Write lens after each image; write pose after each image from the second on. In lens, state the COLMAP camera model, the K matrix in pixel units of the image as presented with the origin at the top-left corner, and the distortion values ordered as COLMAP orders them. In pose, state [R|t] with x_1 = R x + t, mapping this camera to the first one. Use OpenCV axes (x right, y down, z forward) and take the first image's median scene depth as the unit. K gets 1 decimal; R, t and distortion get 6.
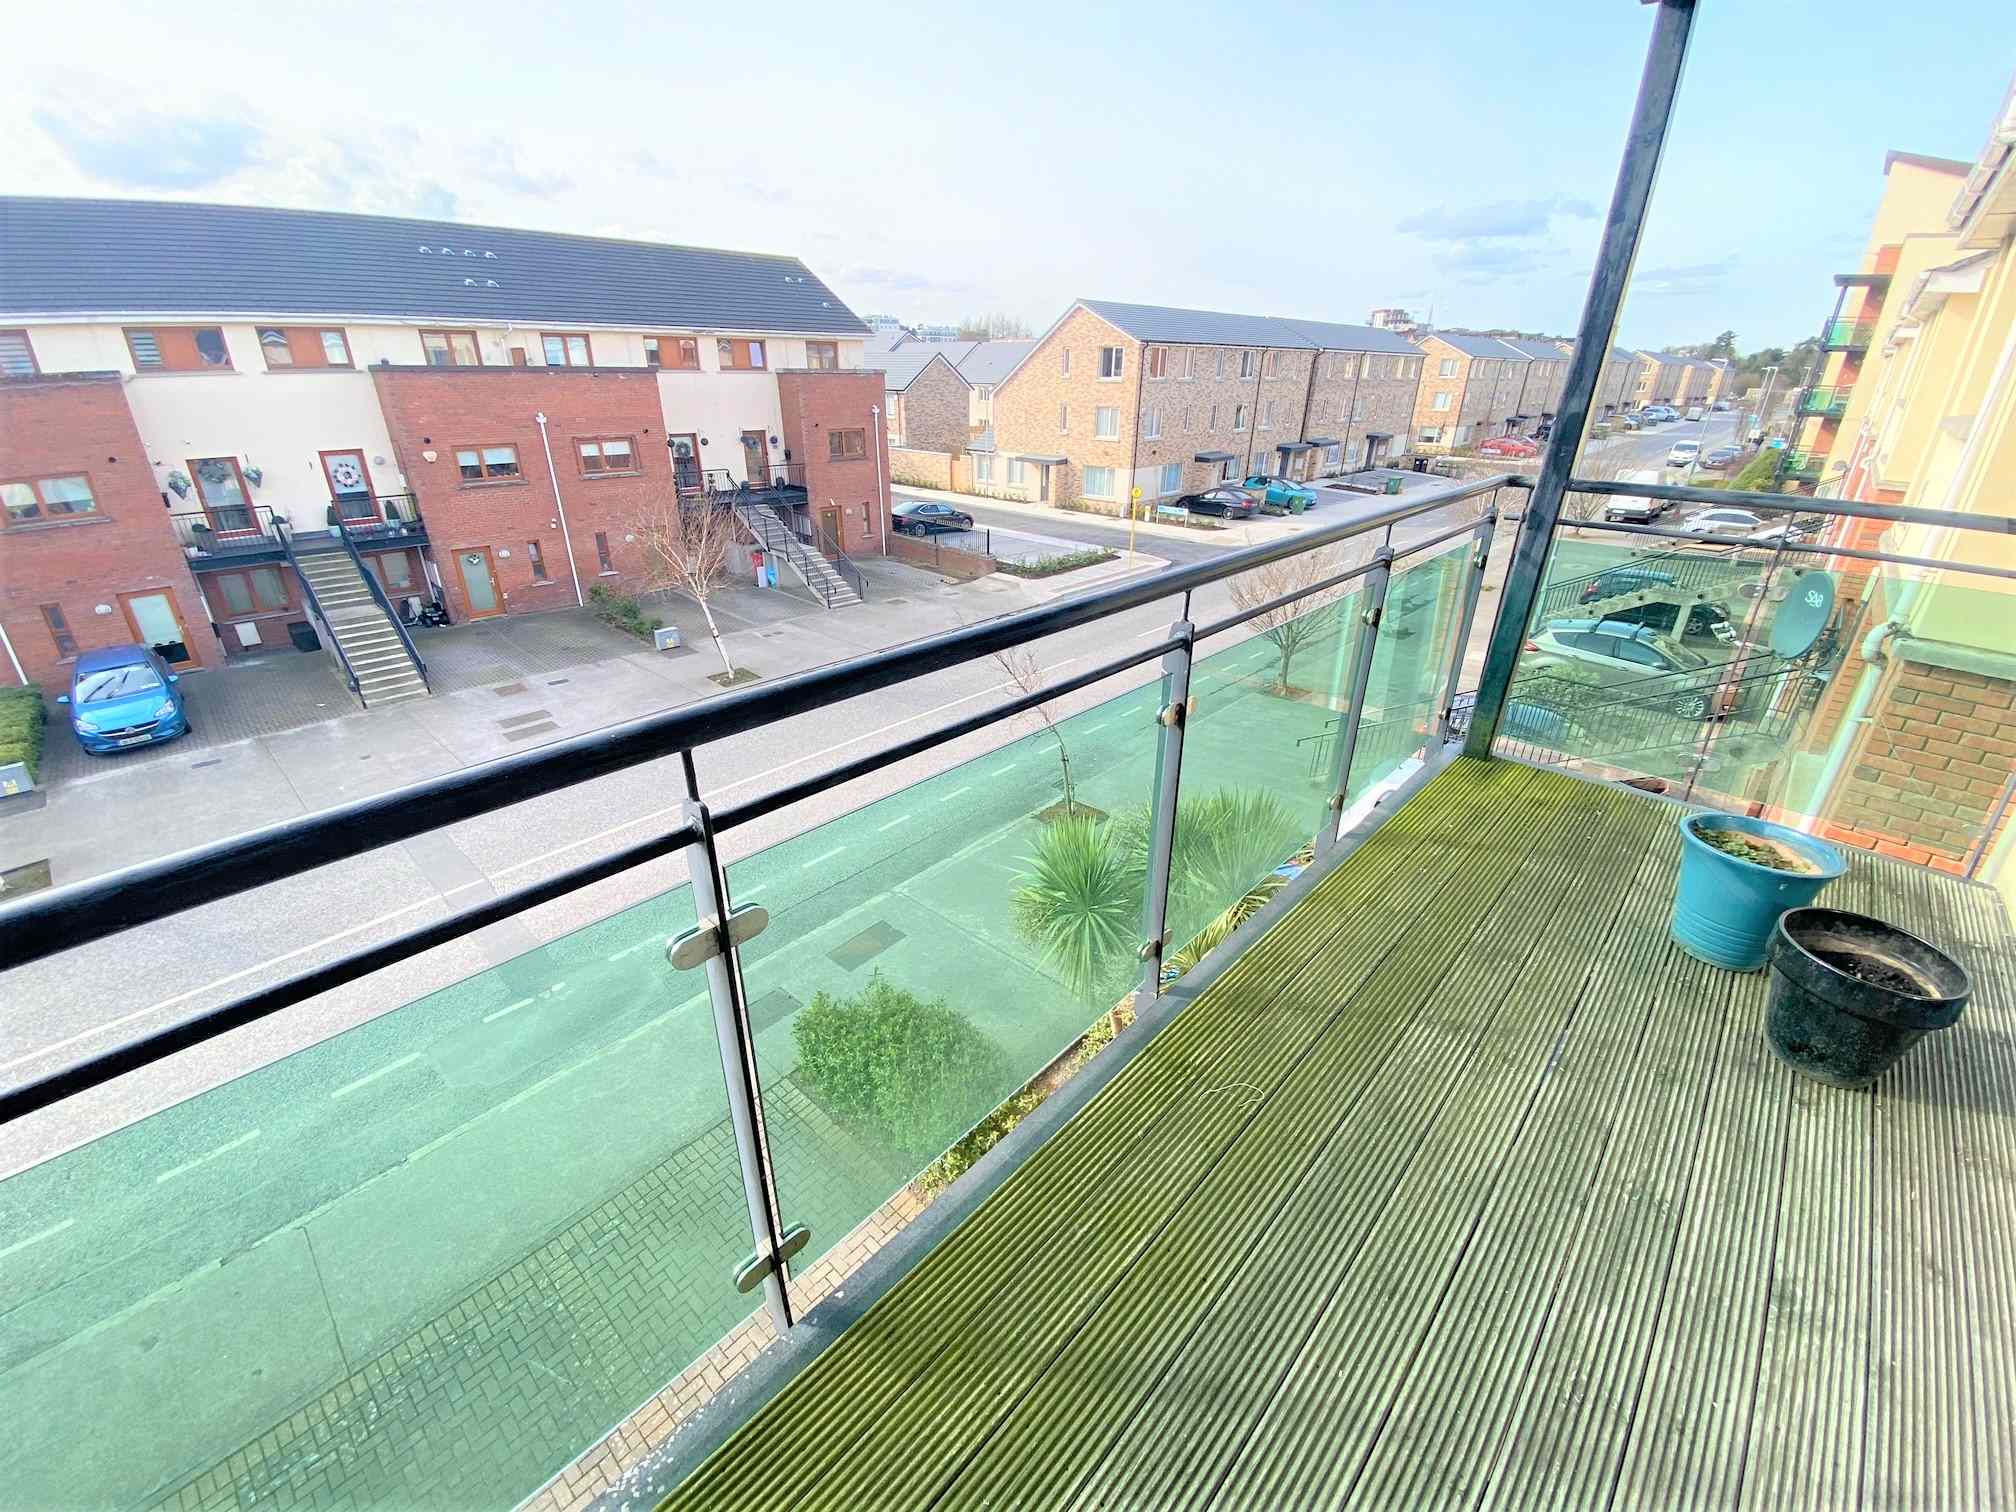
lens RADIAL K [[816.8, 0, 999.5], [0, 816.8, 756.9], [0, 0, 1]] dist [-0.012882, -0.005137]
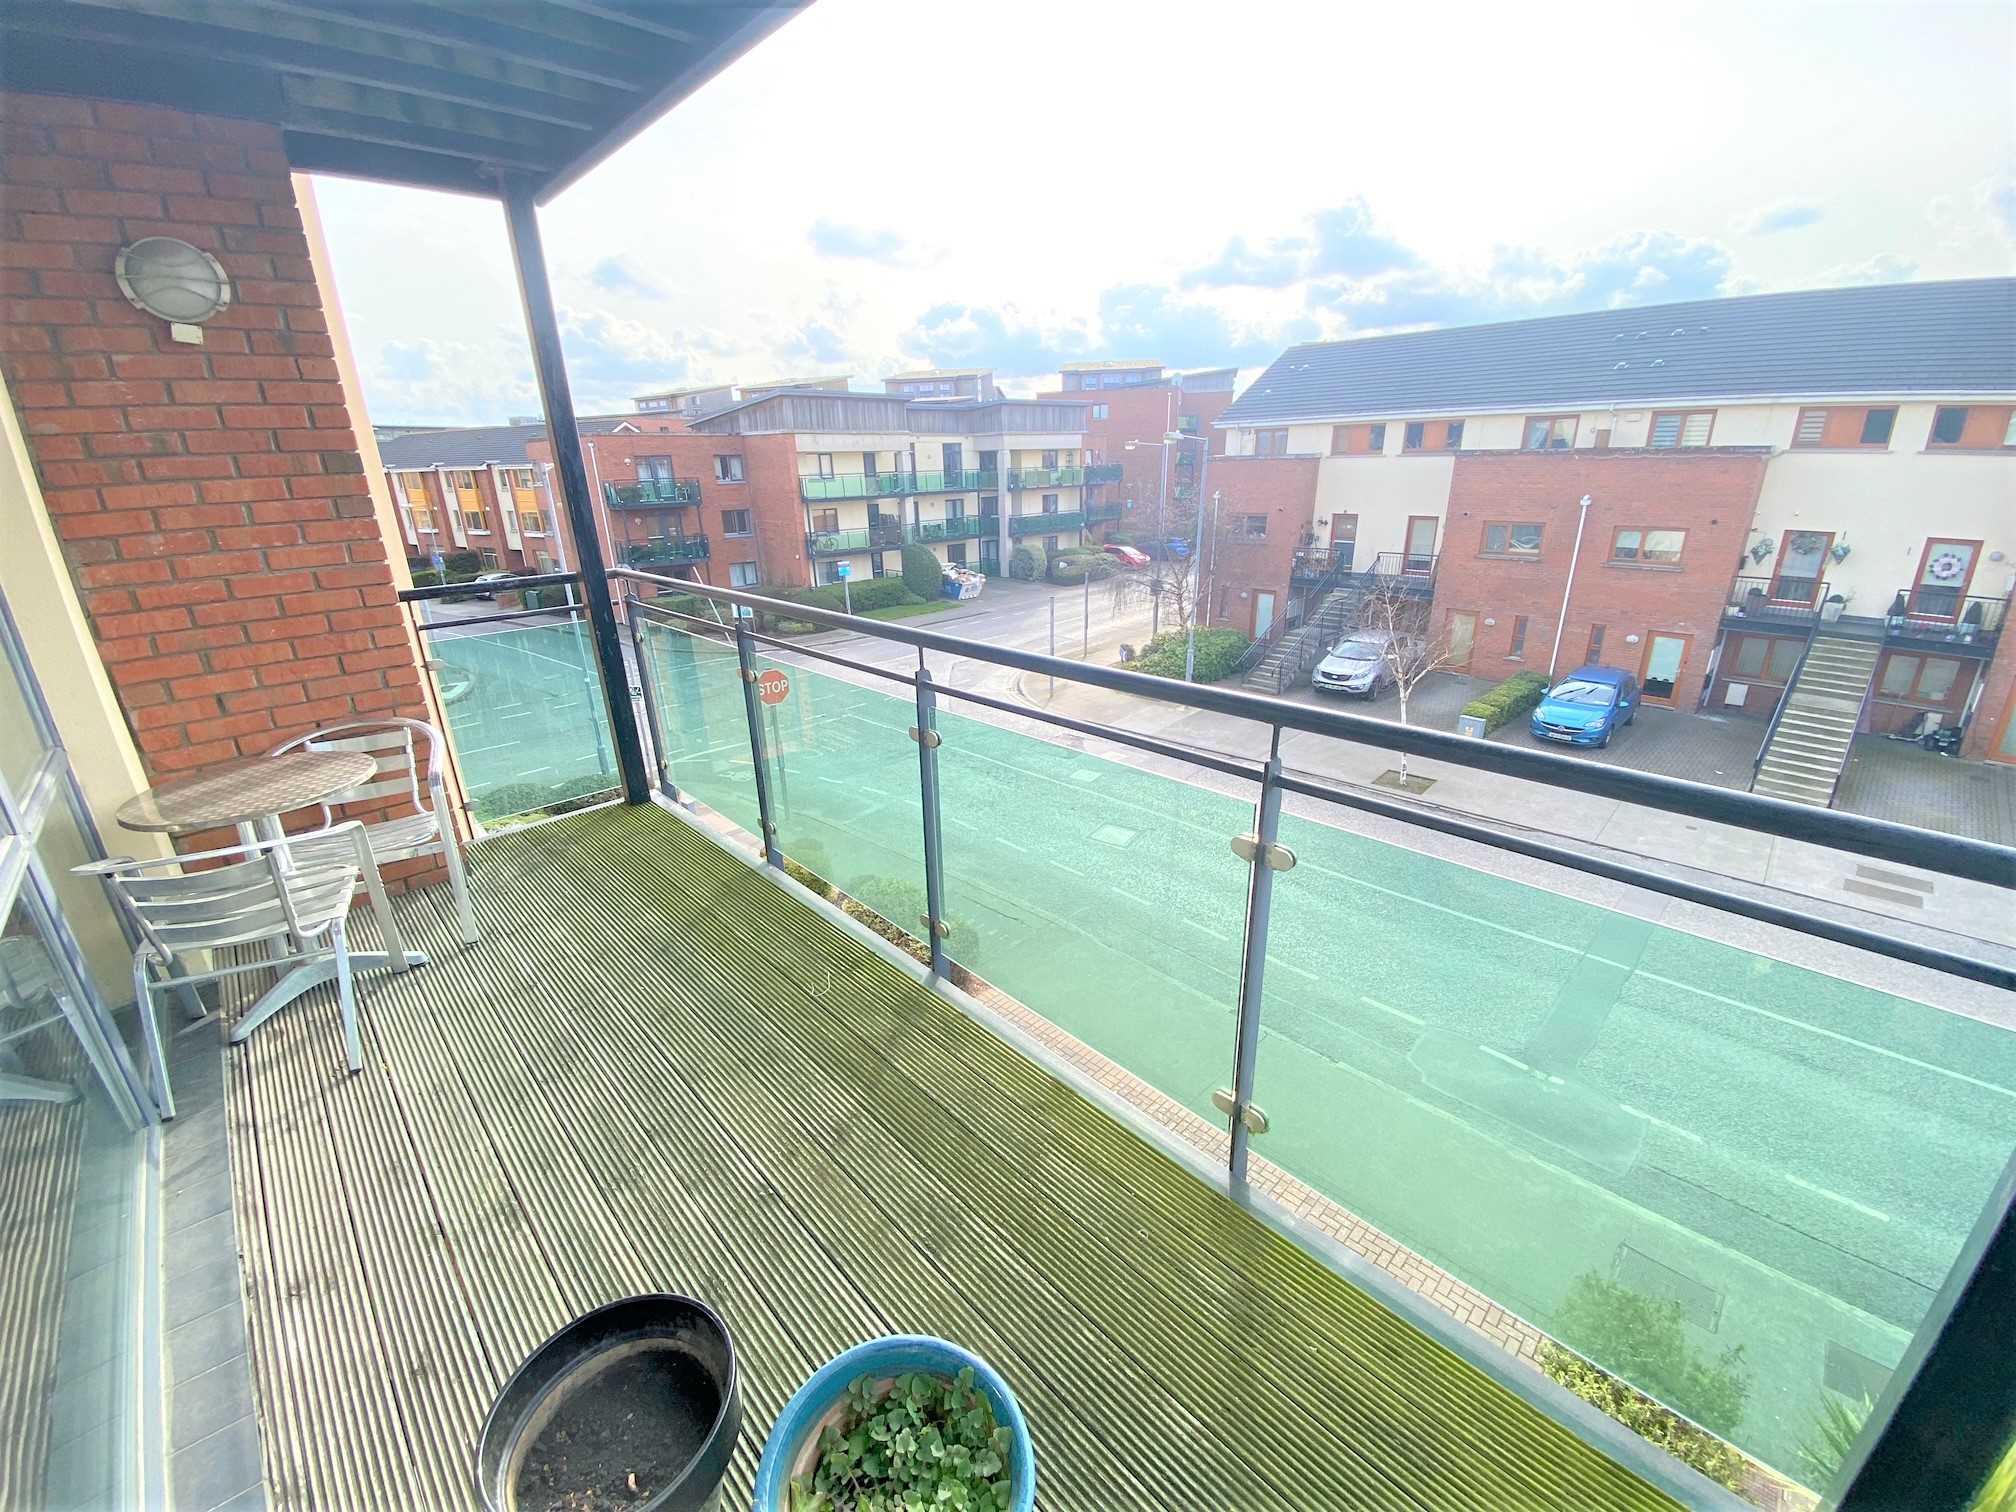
lens RADIAL K [[816.8, 0, 1015.6], [0, 816.8, 754.3], [0, 0, 1]] dist [-0.012882, -0.005137]
pose [[-0.027990, 0.335764, -0.941530, 0.118787], [-0.411401, 0.854560, 0.316979, -0.041368], [0.911024, 0.396219, 0.114215, 0.079553]]
